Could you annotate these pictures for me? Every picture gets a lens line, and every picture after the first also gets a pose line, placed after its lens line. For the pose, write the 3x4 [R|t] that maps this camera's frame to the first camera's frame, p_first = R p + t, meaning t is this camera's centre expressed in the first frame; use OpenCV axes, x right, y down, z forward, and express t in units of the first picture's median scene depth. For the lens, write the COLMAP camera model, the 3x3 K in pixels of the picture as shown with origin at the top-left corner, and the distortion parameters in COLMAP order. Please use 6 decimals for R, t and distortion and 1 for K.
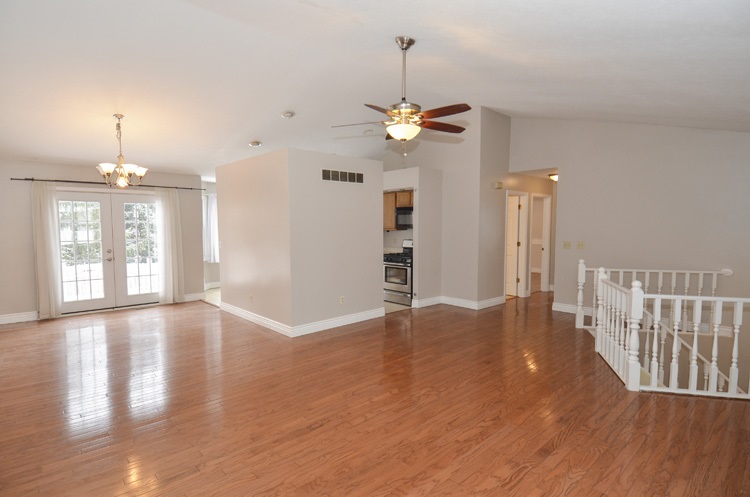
lens RADIAL K [[377.9, 0, 393.7], [0, 377.9, 250.5], [0, 0, 1]] dist [0.002096, 0.000056]
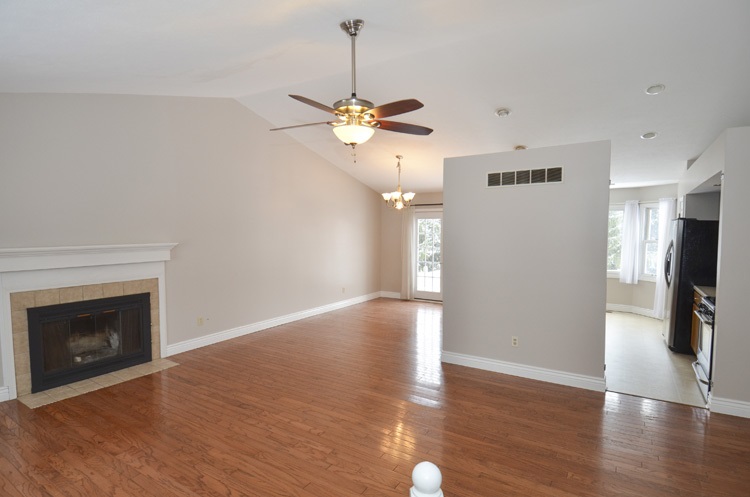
lens RADIAL K [[395.8, 0, 374.4], [0, 395.8, 253.5], [0, 0, 1]] dist [0.047392, -0.043412]
pose [[0.228445, 0.058481, -0.971799, 0.885498], [-0.063296, 0.996974, 0.045117, -0.097531], [0.971497, 0.051205, 0.231456, 0.840074]]
